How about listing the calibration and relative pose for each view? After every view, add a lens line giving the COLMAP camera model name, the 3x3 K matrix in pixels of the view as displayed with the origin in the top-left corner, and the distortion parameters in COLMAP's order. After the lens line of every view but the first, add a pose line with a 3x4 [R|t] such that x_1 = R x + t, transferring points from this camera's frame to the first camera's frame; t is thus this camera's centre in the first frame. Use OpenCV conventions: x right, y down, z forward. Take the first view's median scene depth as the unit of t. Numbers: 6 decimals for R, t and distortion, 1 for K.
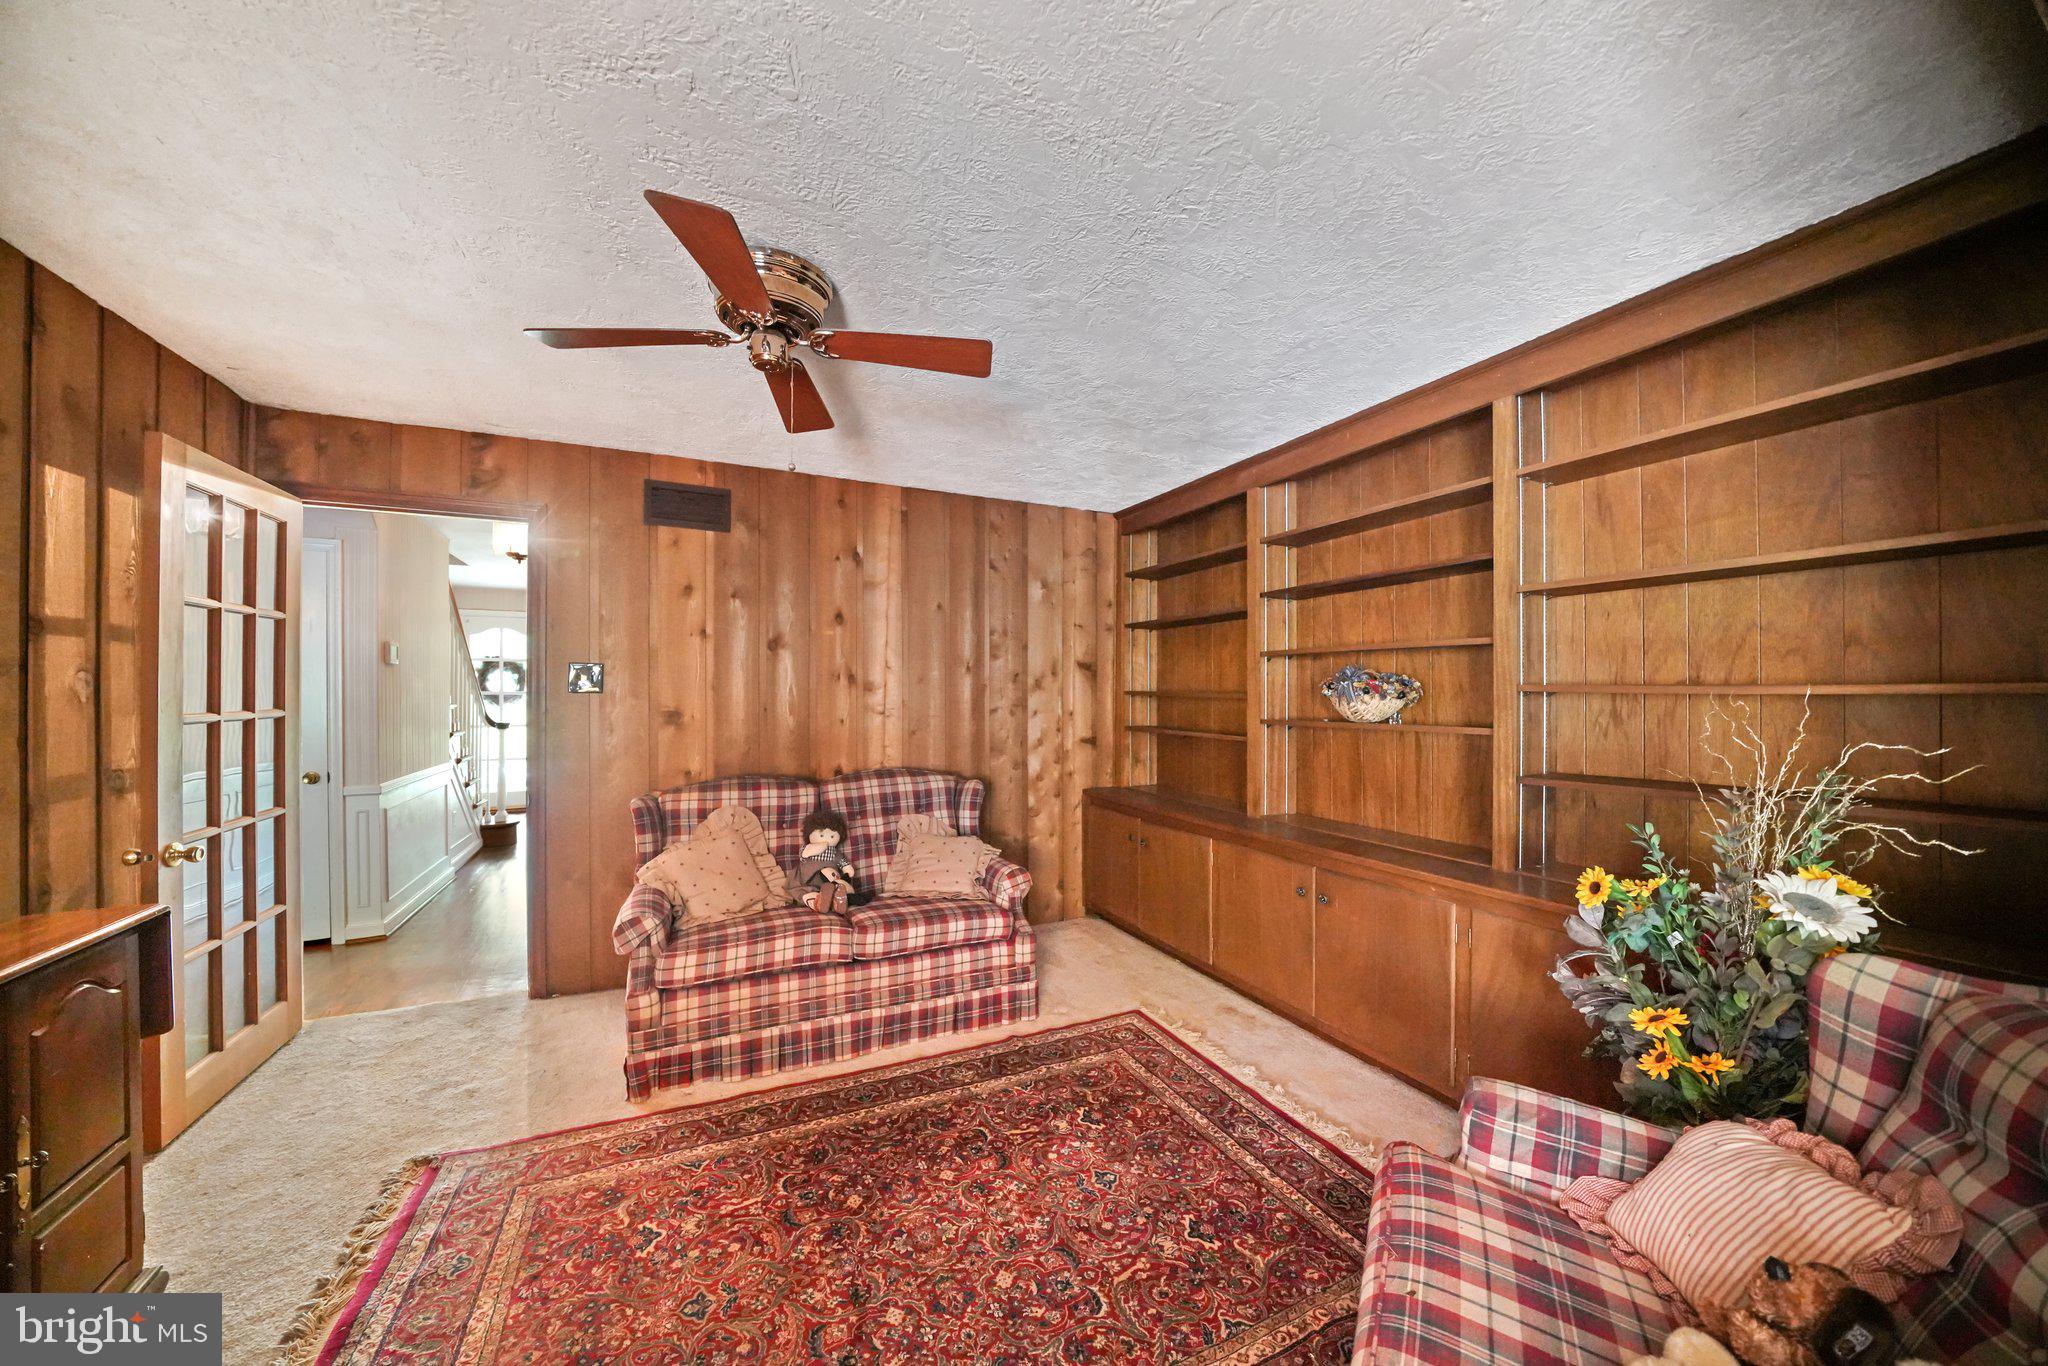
lens RADIAL K [[717.5, 0, 1031.9], [0, 717.5, 688.8], [0, 0, 1]] dist [-0.007132, 0.000165]
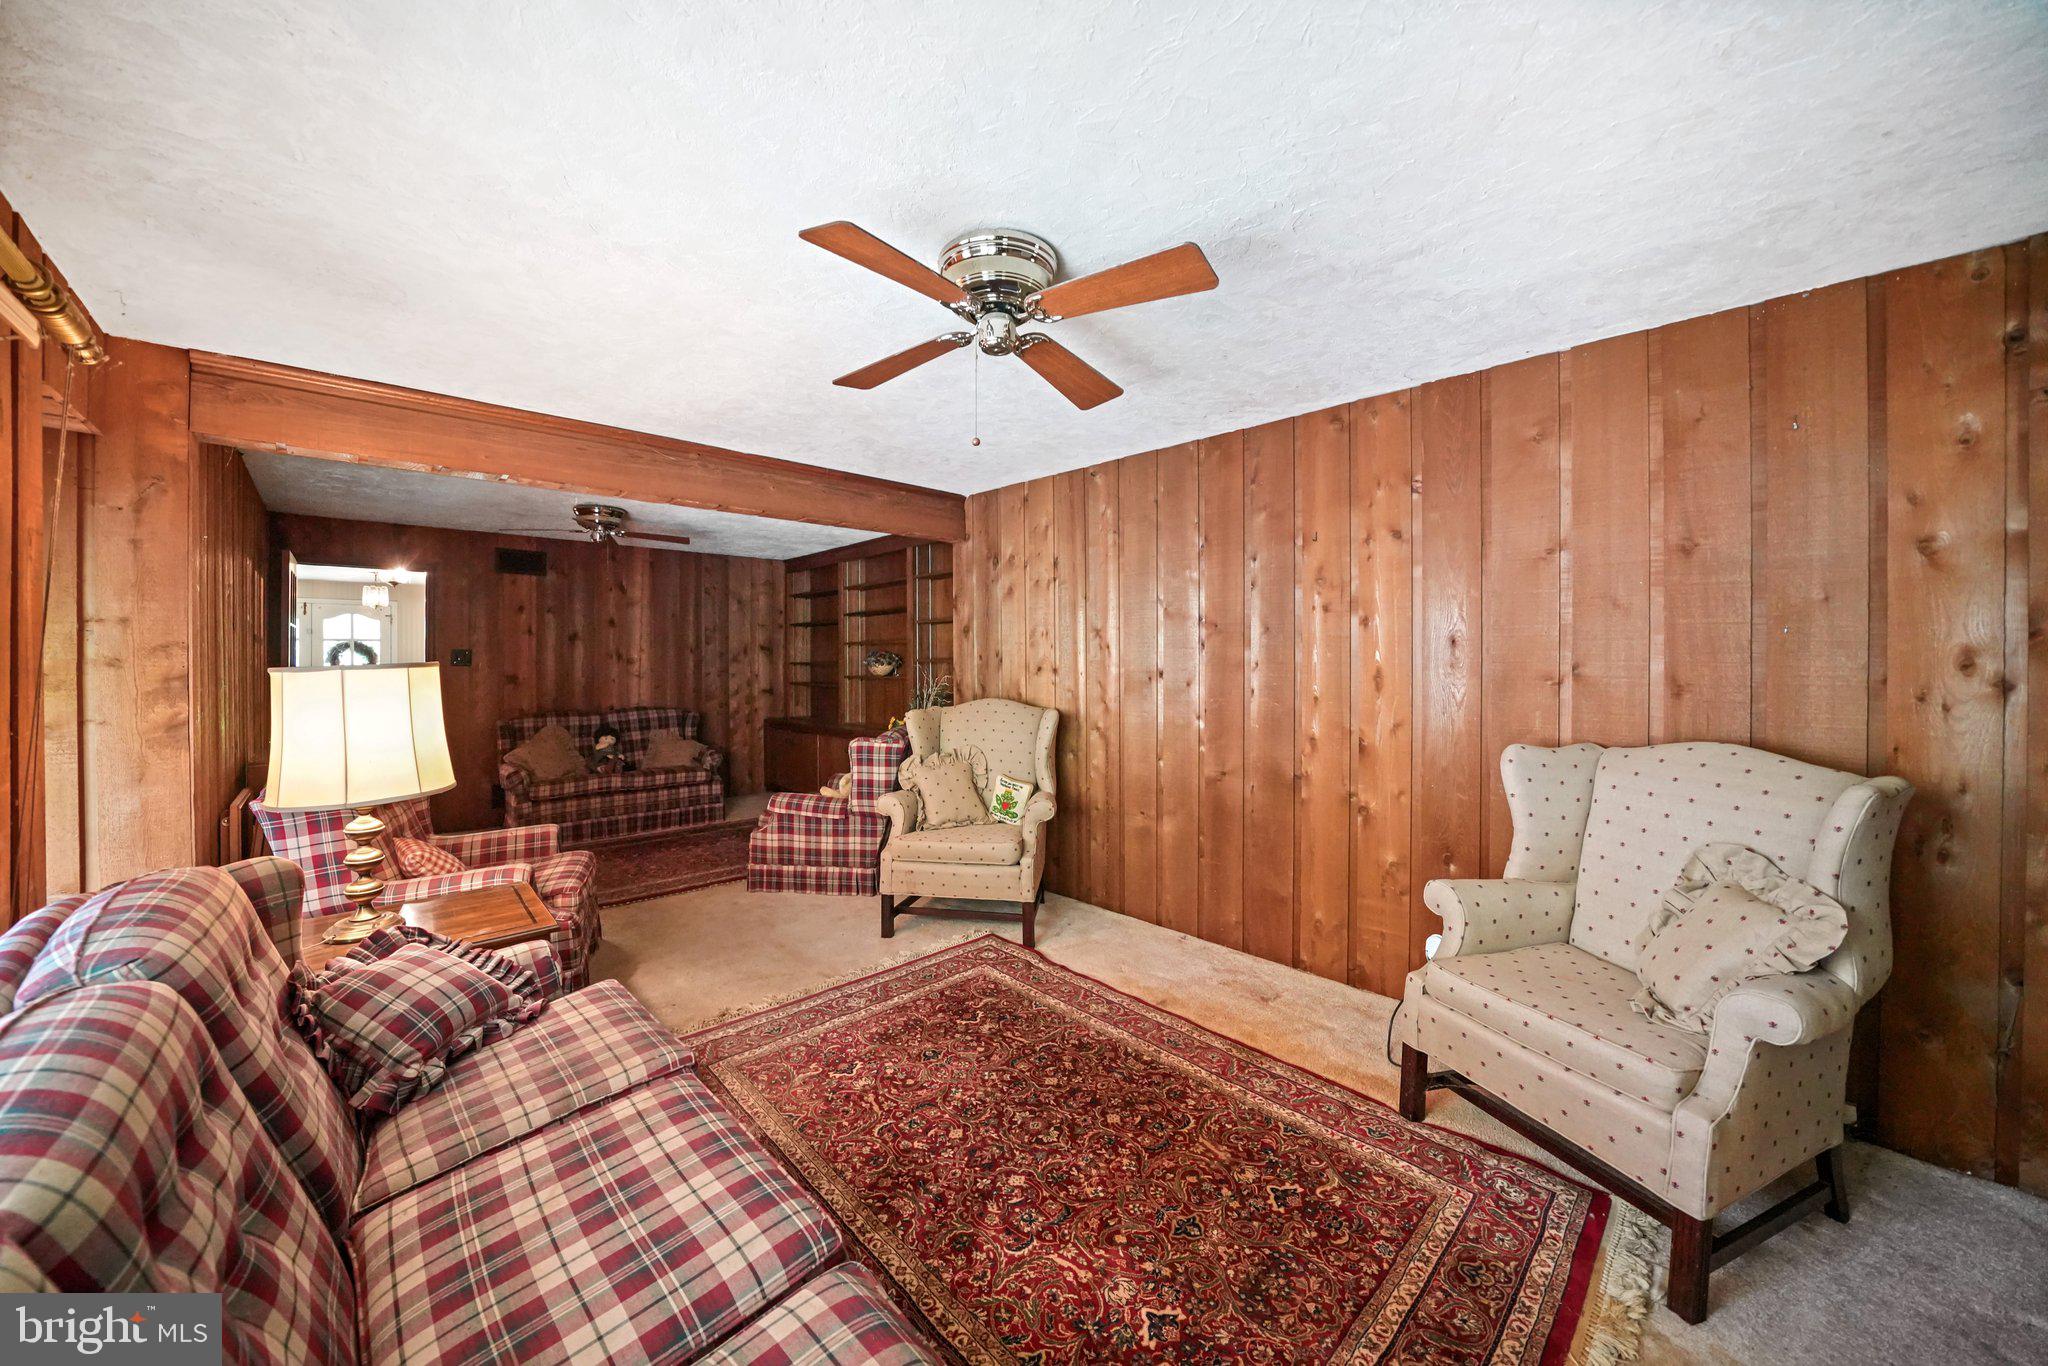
lens RADIAL K [[723.0, 0, 1011.2], [0, 723.0, 654.3], [0, 0, 1]] dist [-0.009595, 0.000045]
pose [[0.956838, -0.004869, 0.290581, 0.169988], [0.006276, 0.999973, -0.003910, -0.007707], [-0.290554, 0.005565, 0.956842, -1.065221]]
